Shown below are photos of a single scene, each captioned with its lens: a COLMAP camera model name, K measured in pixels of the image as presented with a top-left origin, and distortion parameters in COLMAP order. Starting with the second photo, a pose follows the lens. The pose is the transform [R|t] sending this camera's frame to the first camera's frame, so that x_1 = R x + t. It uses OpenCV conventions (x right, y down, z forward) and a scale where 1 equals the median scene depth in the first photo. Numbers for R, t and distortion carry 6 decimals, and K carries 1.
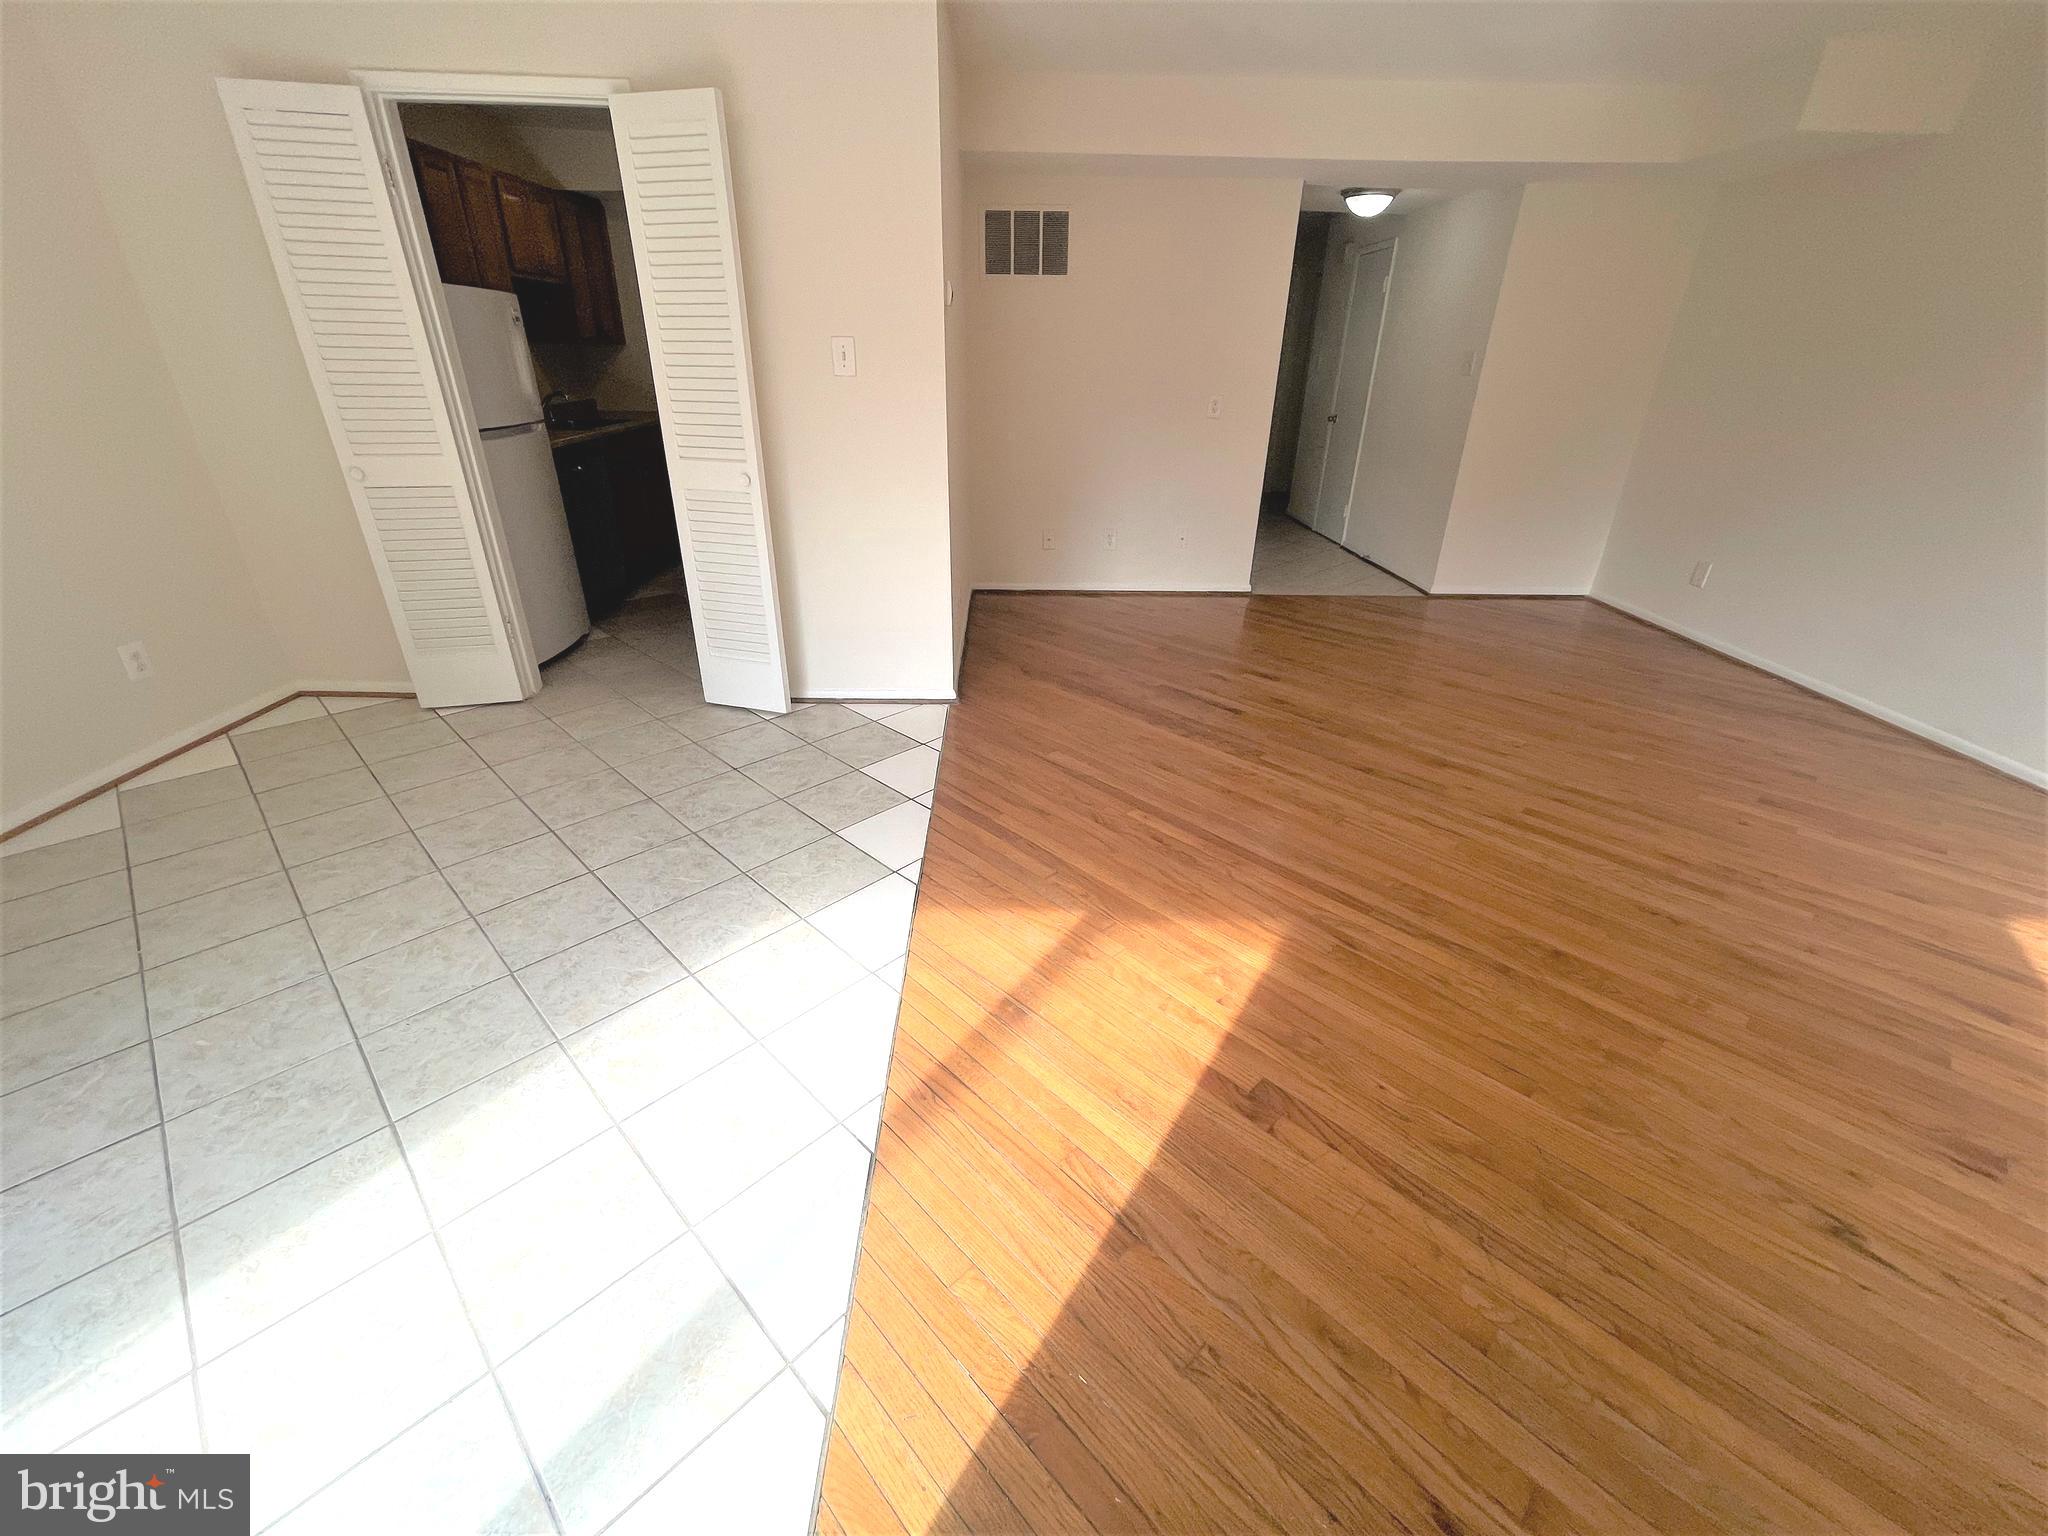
lens RADIAL K [[830.6, 0, 1023.0], [0, 830.6, 763.1], [0, 0, 1]] dist [-0.002576, -0.000226]
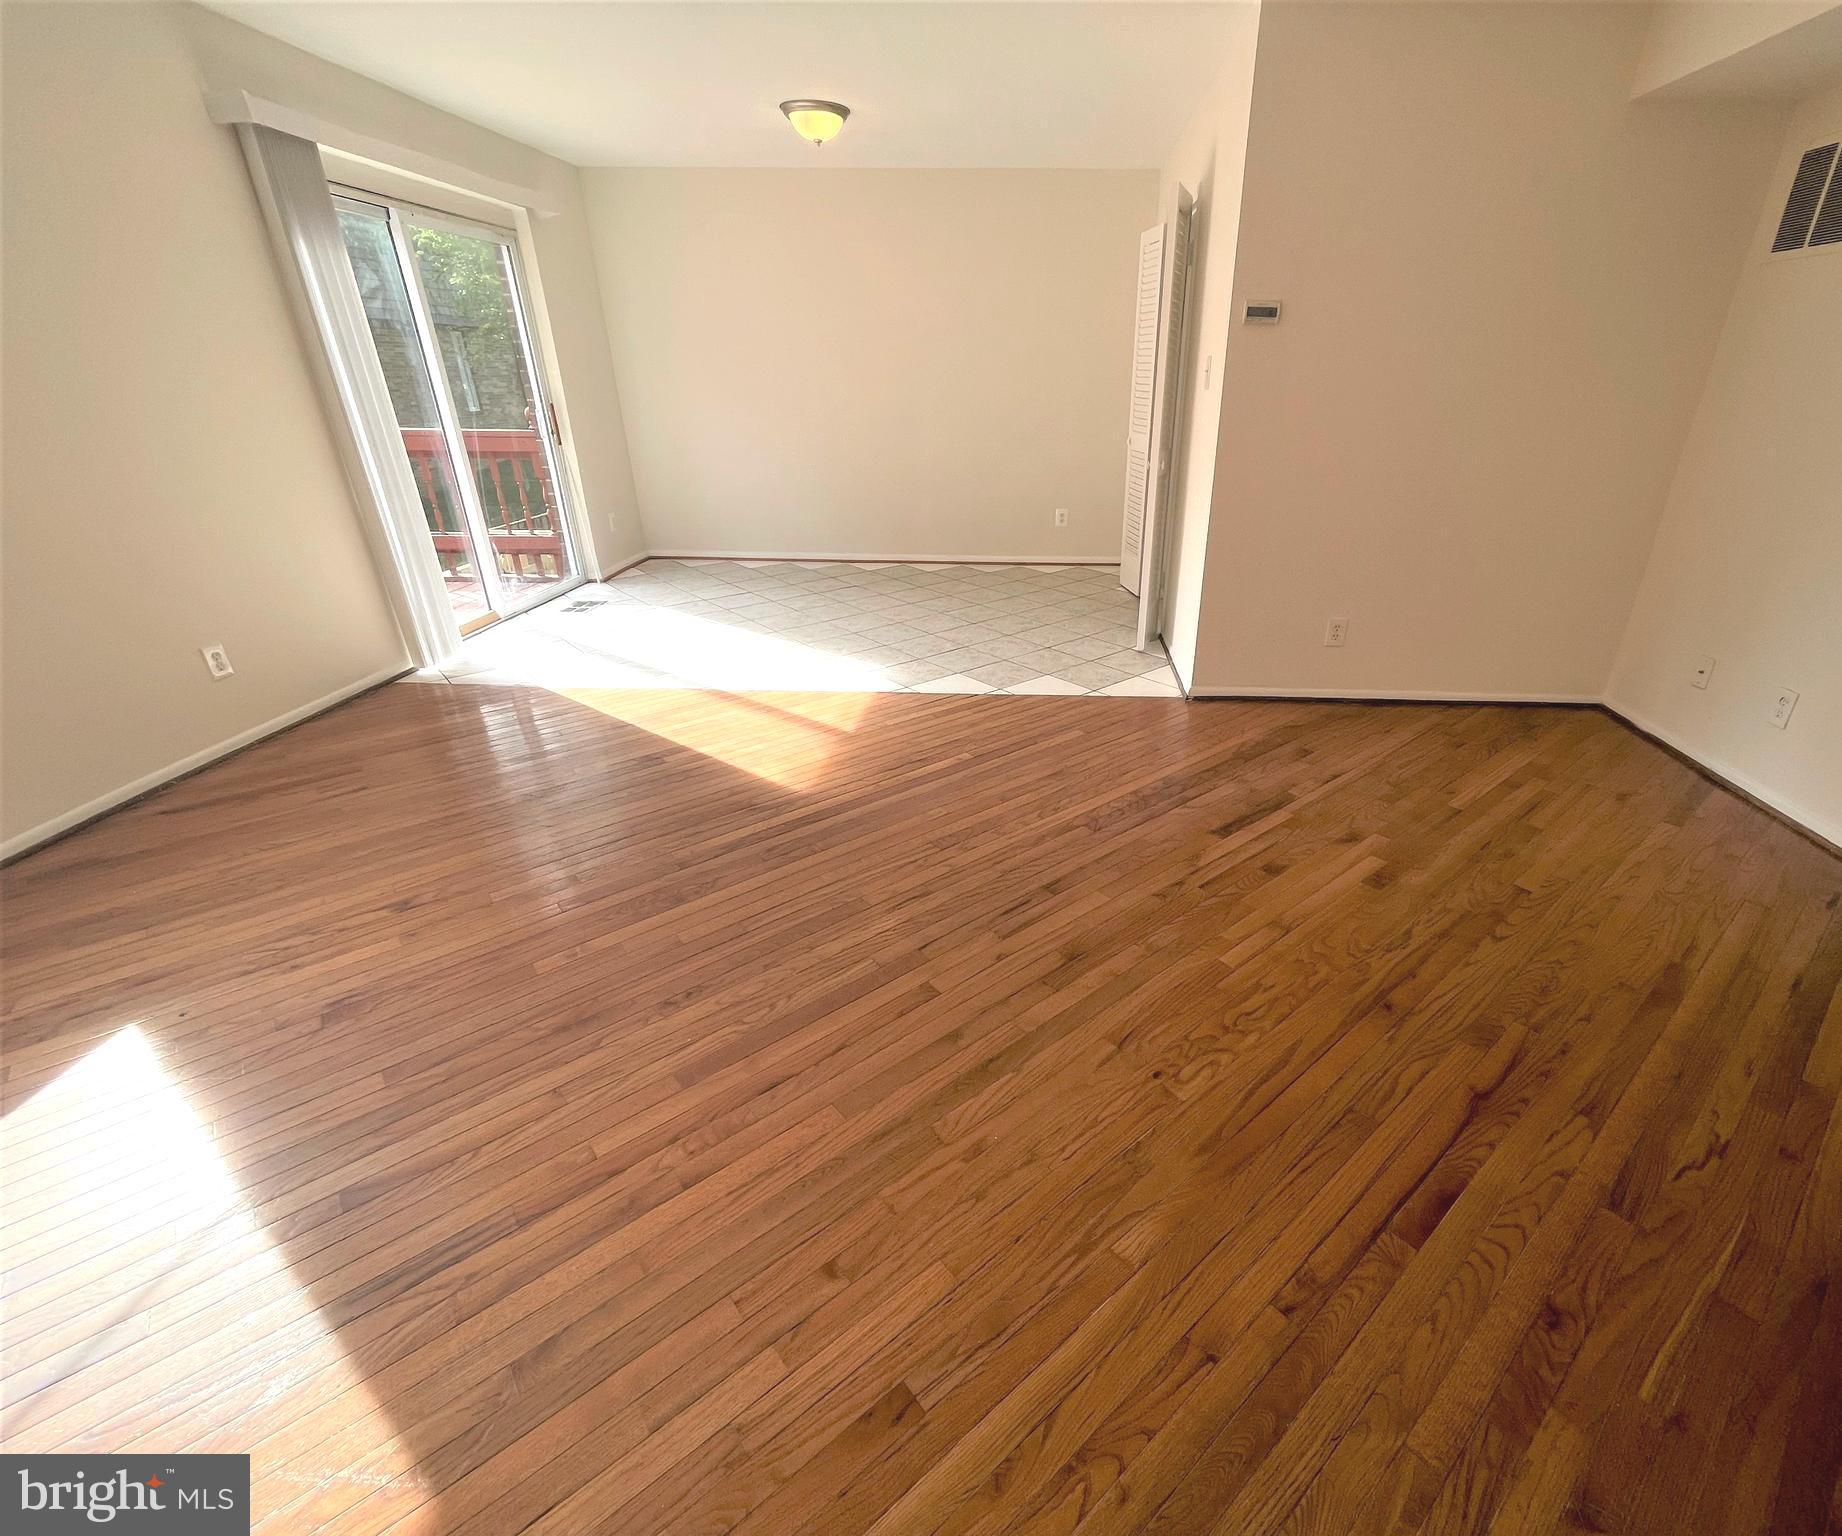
lens RADIAL K [[835.3, 0, 1025.3], [0, 835.3, 765.8], [0, 0, 1]] dist [-0.000127, -0.000544]
pose [[-0.043788, 0.415727, -0.908435, 1.126305], [-0.452679, 0.802348, 0.388999, -0.394534], [0.890598, 0.428263, 0.153058, 0.842134]]
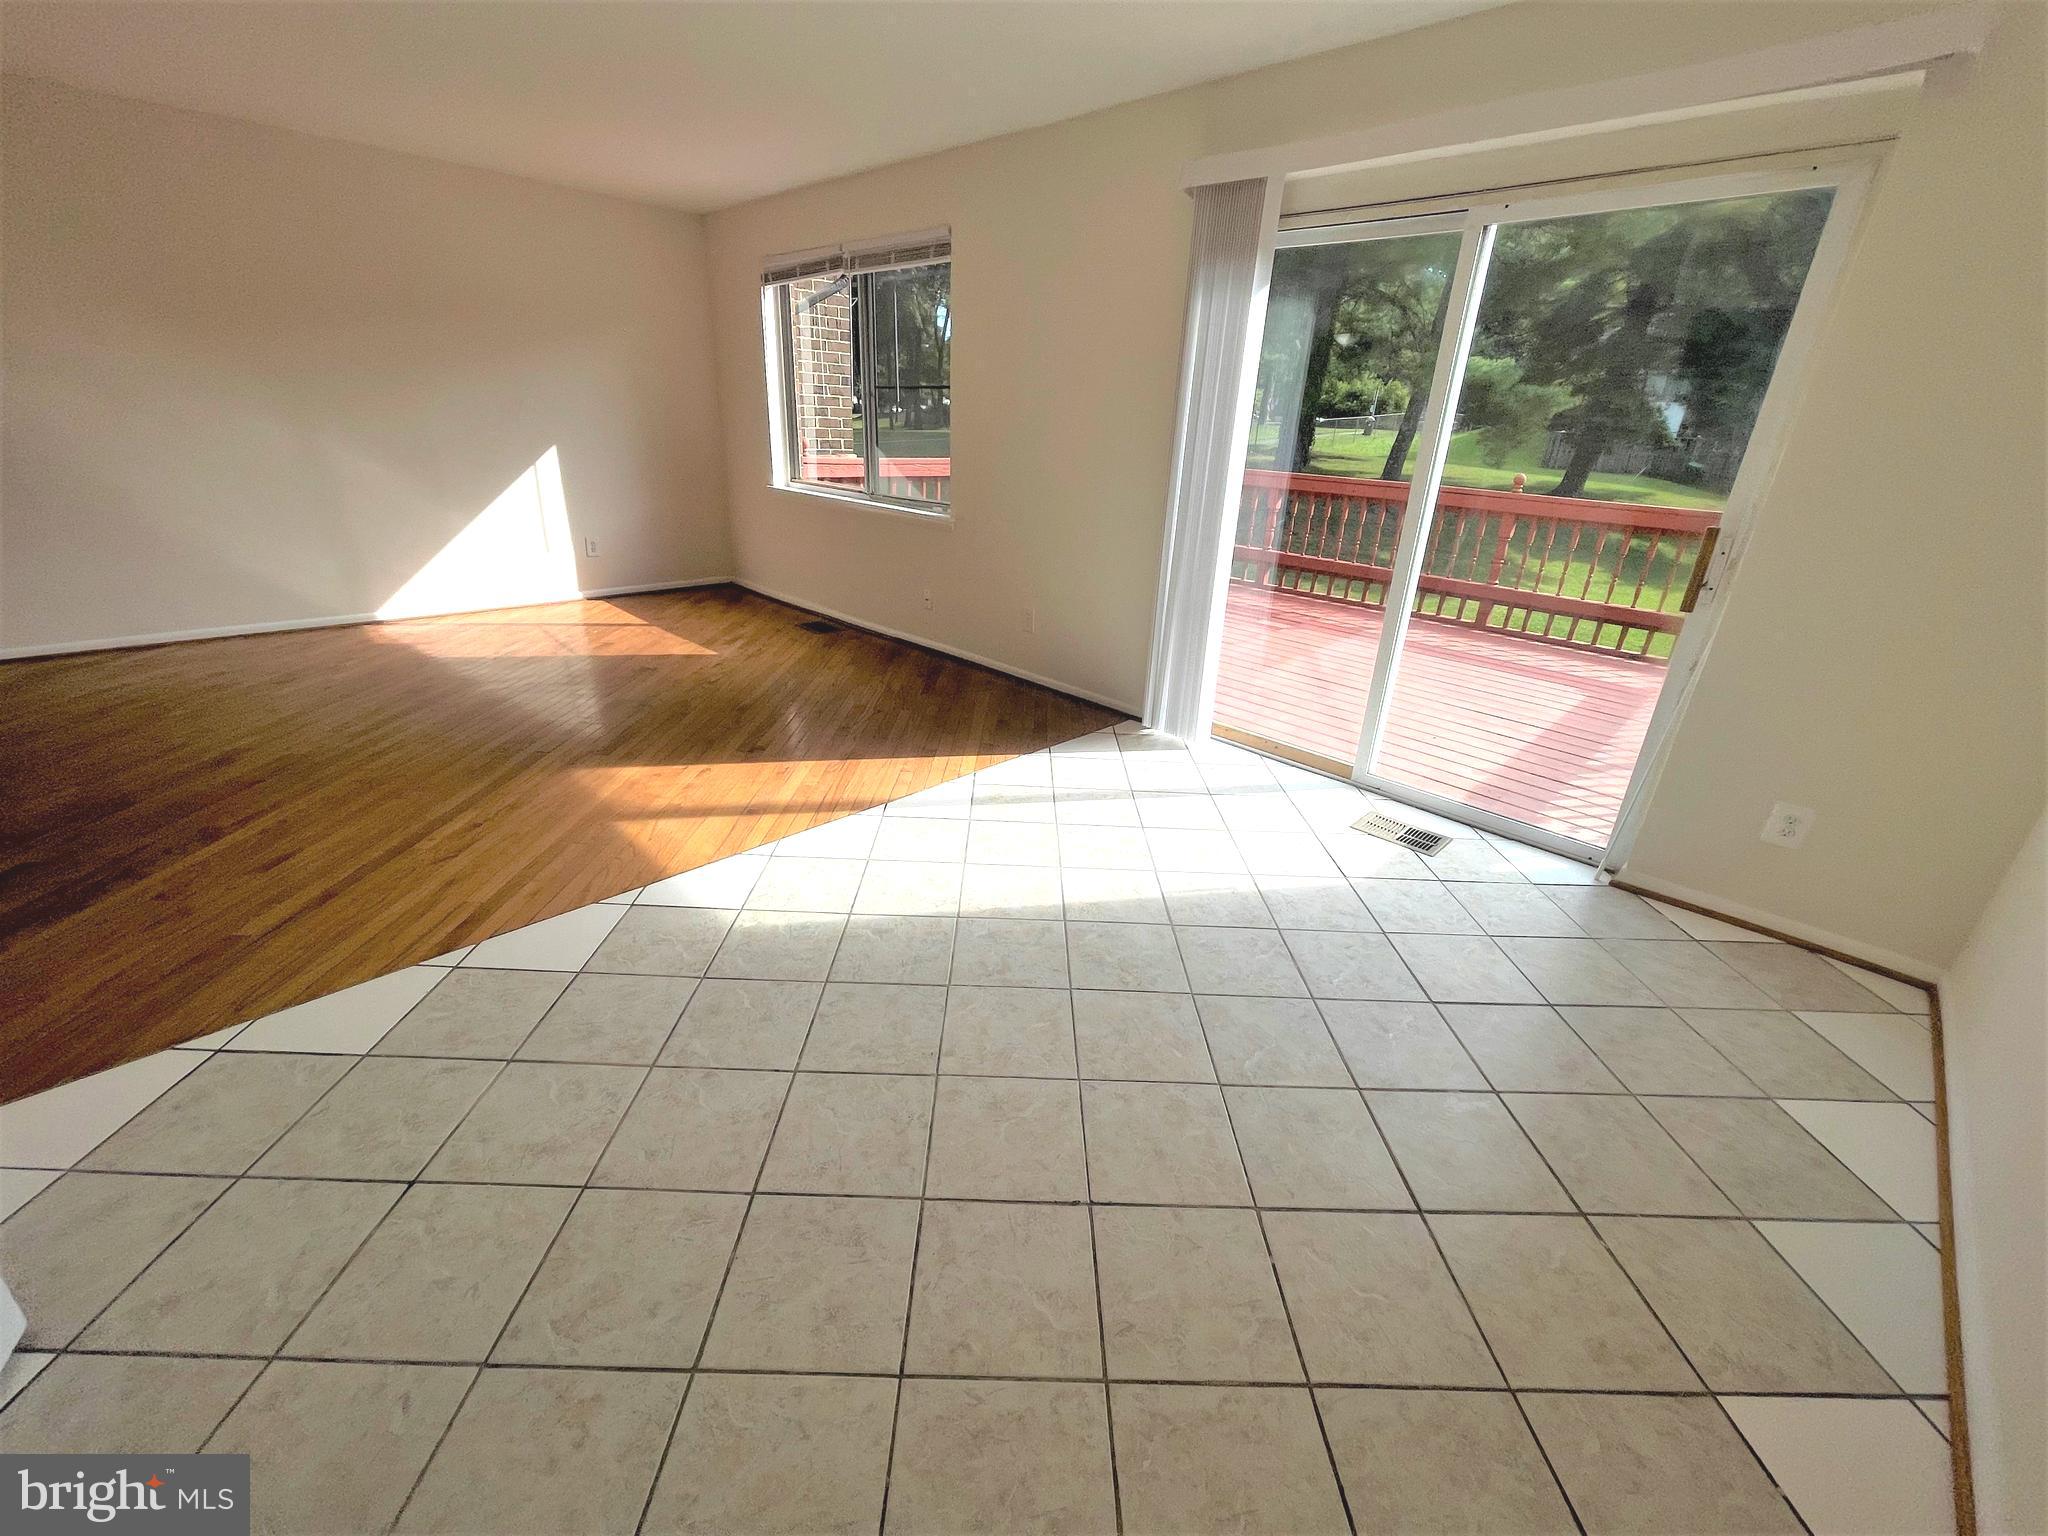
lens RADIAL K [[830.6, 0, 1023.0], [0, 830.6, 763.1], [0, 0, 1]] dist [-0.002576, -0.000226]
pose [[-0.697016, -0.321160, 0.641112, -0.864680], [0.267308, 0.713263, 0.647921, -0.411375], [-0.665368, 0.622986, -0.411307, 0.817506]]
